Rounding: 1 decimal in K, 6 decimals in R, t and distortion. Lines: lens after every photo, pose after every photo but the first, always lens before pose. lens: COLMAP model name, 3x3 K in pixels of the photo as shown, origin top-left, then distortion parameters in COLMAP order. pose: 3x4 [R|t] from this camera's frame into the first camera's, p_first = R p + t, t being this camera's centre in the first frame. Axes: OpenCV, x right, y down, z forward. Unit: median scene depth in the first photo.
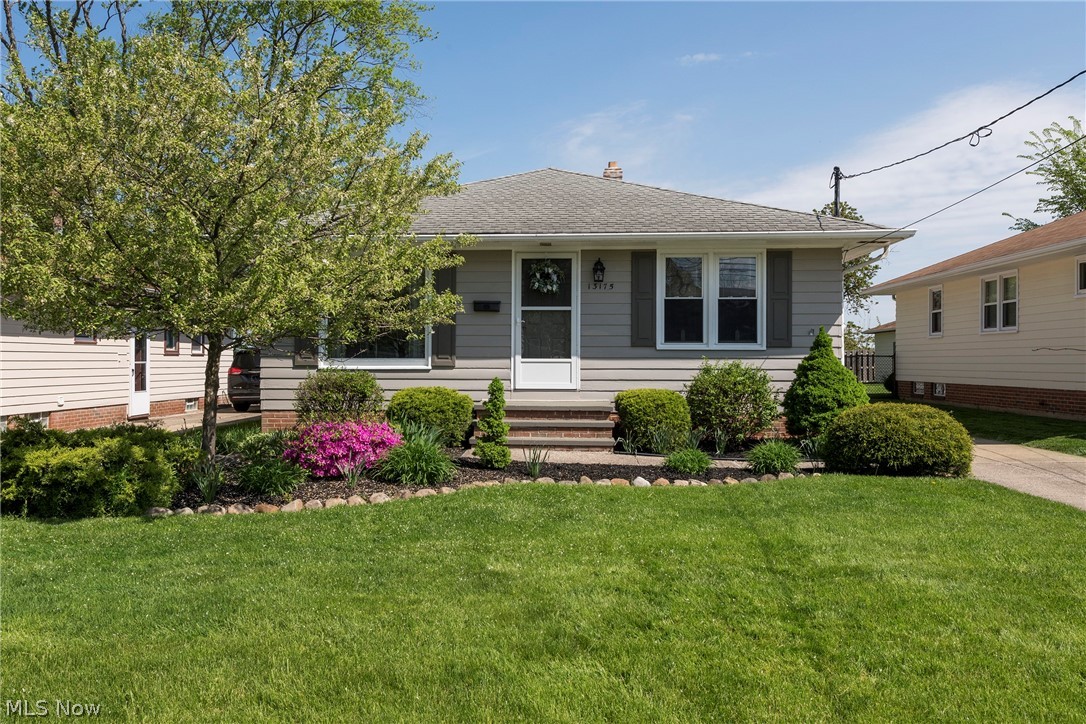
lens RADIAL K [[762.9, 0, 431.1], [0, 762.9, 363.9], [0, 0, 1]] dist [0.028954, -0.000198]
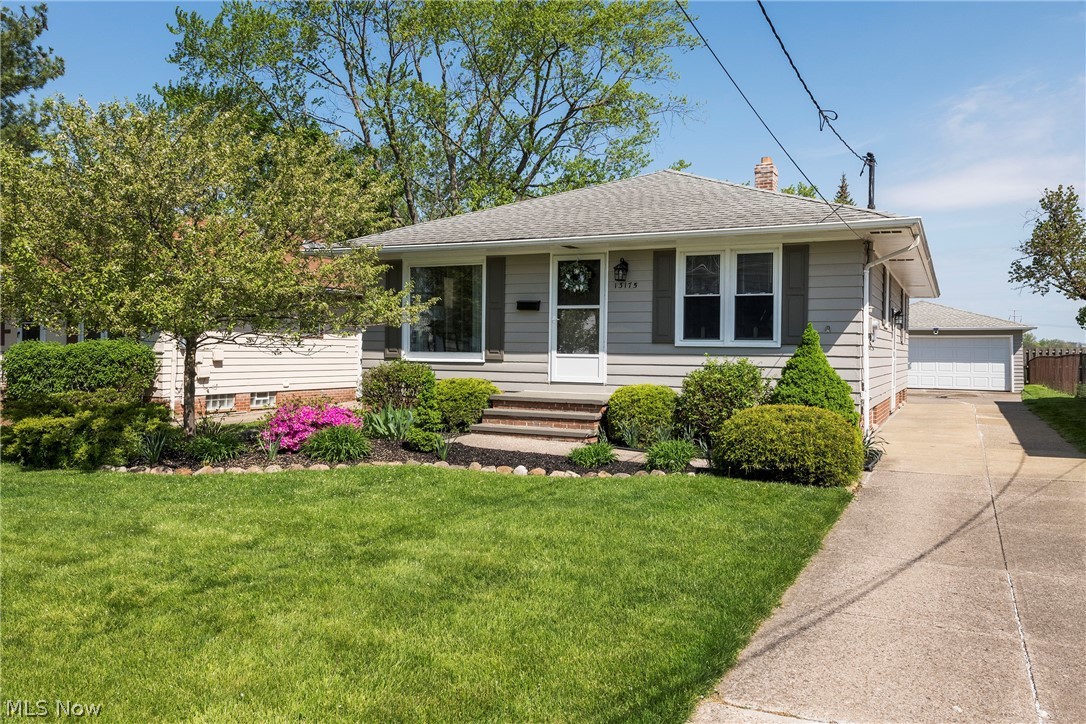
lens RADIAL K [[714.2, 0, 544.0], [0, 714.2, 356.8], [0, 0, 1]] dist [0.025527, -0.002714]
pose [[0.944852, 0.010898, -0.327316, 0.440948], [-0.009679, 0.999939, 0.005353, -0.007948], [0.327354, -0.001890, 0.944900, 0.041226]]
